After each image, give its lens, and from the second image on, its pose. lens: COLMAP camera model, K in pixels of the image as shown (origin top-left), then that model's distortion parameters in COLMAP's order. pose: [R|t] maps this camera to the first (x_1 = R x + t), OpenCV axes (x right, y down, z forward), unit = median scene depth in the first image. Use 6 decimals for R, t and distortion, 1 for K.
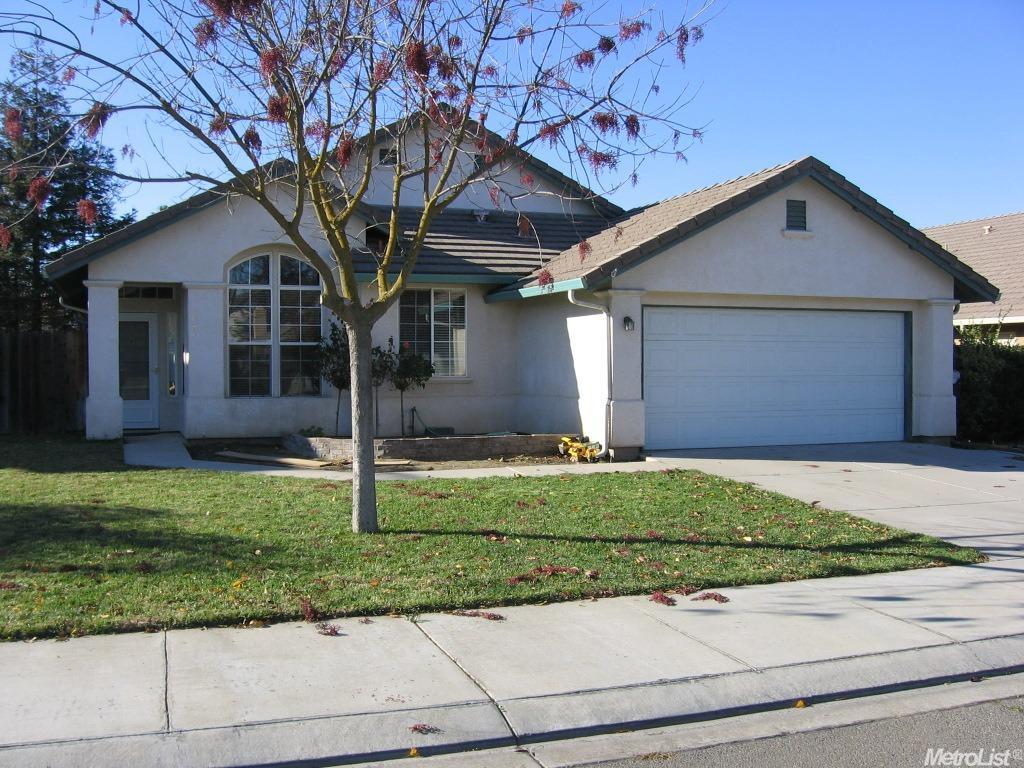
lens RADIAL K [[1075.6, 0, 512.0], [0, 1075.6, 384.0], [0, 0, 1]] dist [-0.113001, 0.007505]
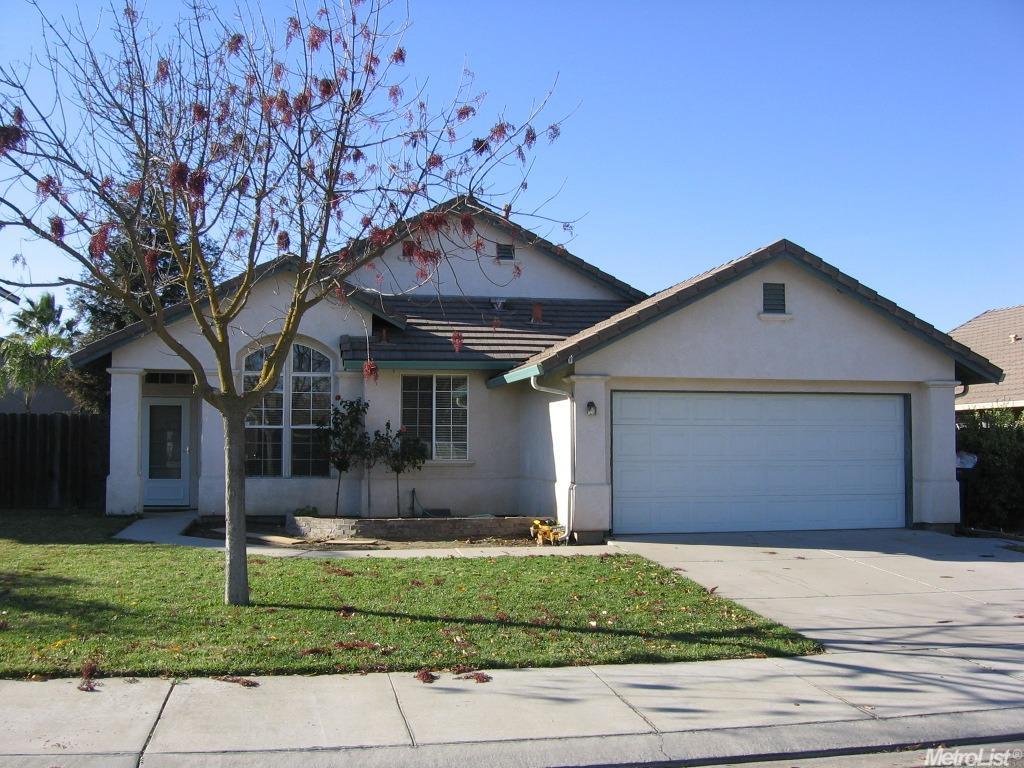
lens RADIAL K [[1075.6, 0, 512.0], [0, 1075.6, 384.0], [0, 0, 1]] dist [-0.113001, 0.007505]
pose [[0.988030, -0.005170, -0.154177, 0.178564], [-0.006466, 0.997172, -0.074875, -0.002627], [0.154128, 0.074976, 0.985202, -0.014596]]
